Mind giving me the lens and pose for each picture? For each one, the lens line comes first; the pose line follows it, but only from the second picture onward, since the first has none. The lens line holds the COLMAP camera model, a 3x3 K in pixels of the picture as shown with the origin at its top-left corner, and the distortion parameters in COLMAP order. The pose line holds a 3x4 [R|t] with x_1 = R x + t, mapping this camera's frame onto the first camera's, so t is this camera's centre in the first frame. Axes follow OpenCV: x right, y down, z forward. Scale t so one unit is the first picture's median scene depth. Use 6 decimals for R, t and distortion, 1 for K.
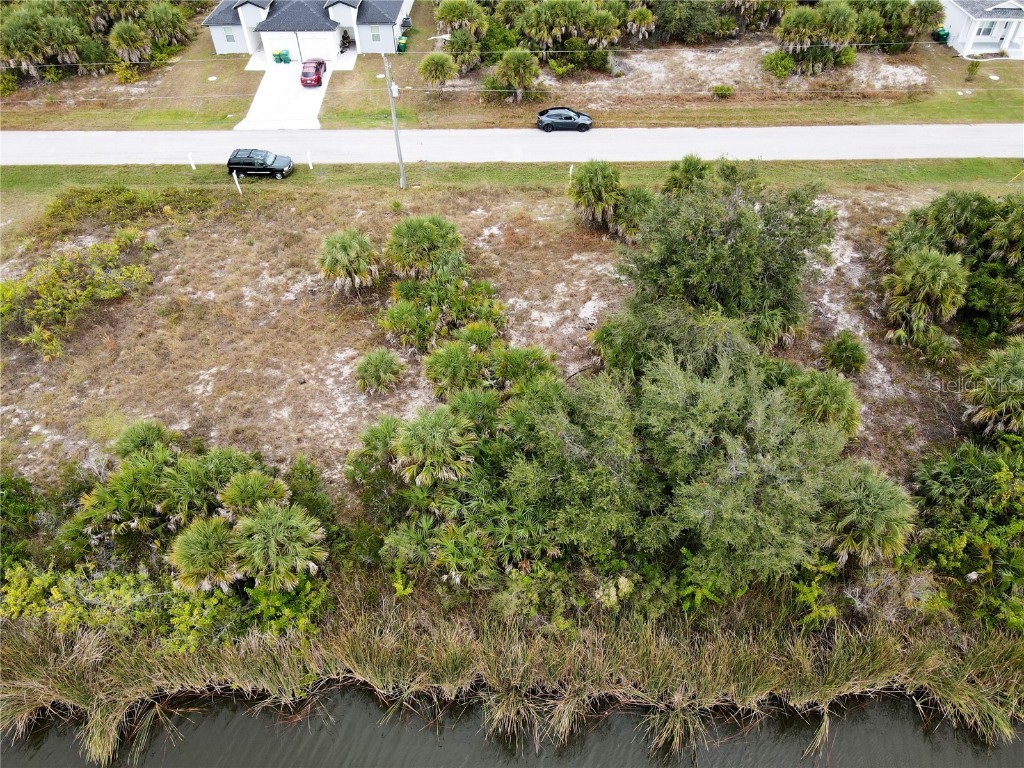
lens RADIAL K [[752.0, 0, 509.7], [0, 752.0, 384.6], [0, 0, 1]] dist [0.015823, 0.003869]
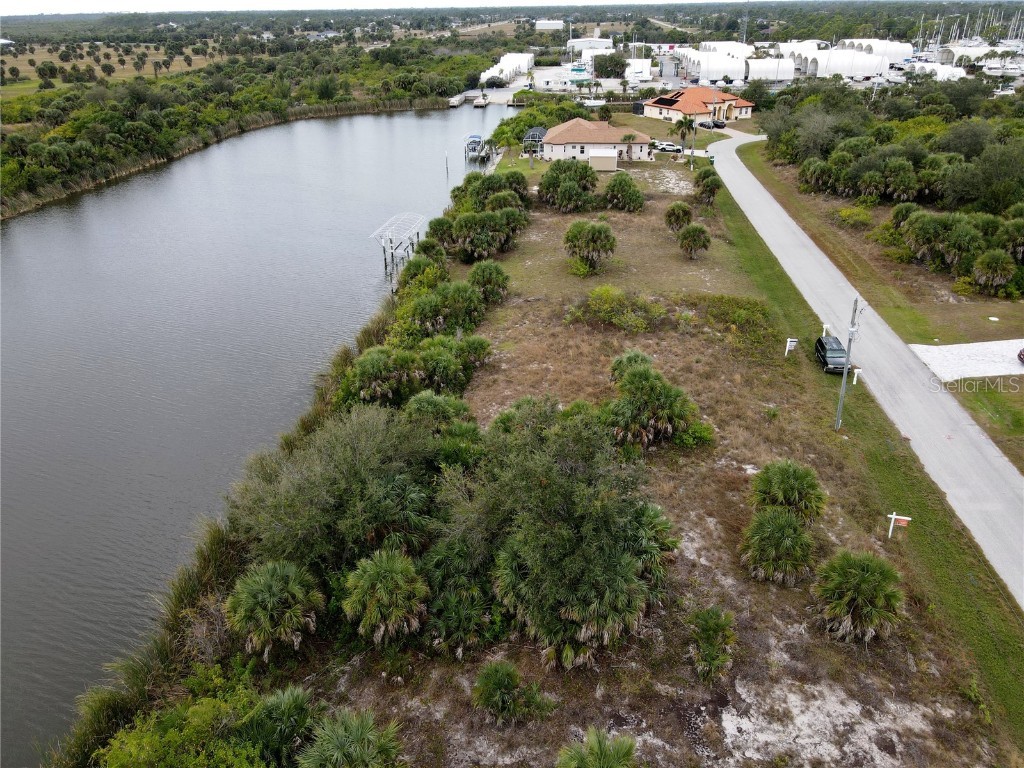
lens RADIAL K [[752.0, 0, 509.7], [0, 752.0, 384.6], [0, 0, 1]] dist [0.015823, 0.003869]
pose [[-0.085512, 0.466294, -0.880487, 0.904222], [-0.675218, 0.622714, 0.395358, -0.508100], [0.732645, 0.628328, 0.261600, 0.544608]]
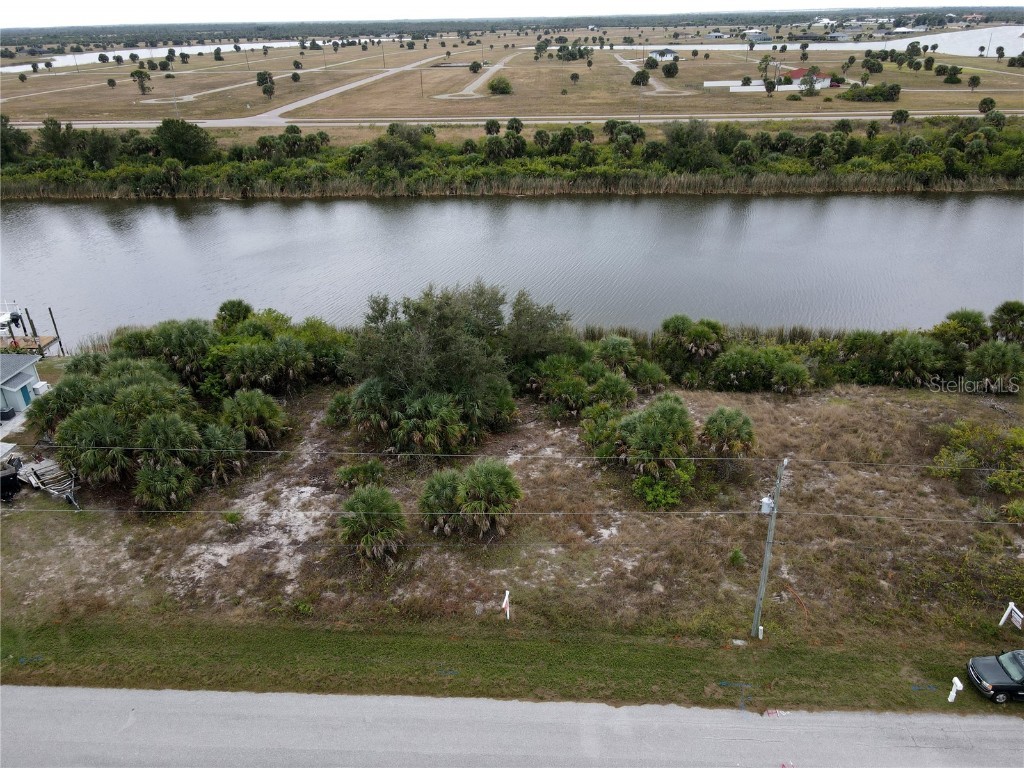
lens RADIAL K [[752.0, 0, 509.7], [0, 752.0, 384.6], [0, 0, 1]] dist [0.015823, 0.003869]
pose [[-0.998649, 0.019060, 0.048336, 0.052082], [0.051946, 0.346201, 0.936721, -1.258183], [0.001120, 0.937967, -0.346724, 1.326250]]
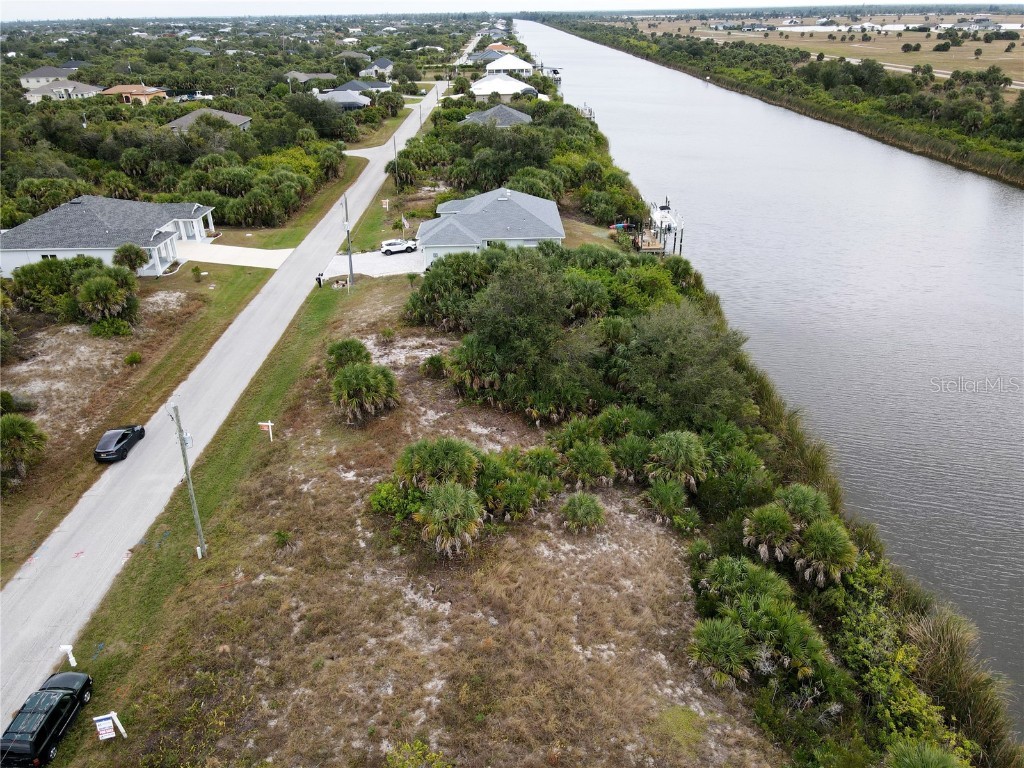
lens RADIAL K [[752.0, 0, 509.7], [0, 752.0, 384.6], [0, 0, 1]] dist [0.015823, 0.003869]
pose [[-0.033244, -0.427806, 0.903259, -0.994075], [0.701035, 0.634168, 0.326160, -0.522168], [-0.712352, 0.644059, 0.278825, 0.589382]]
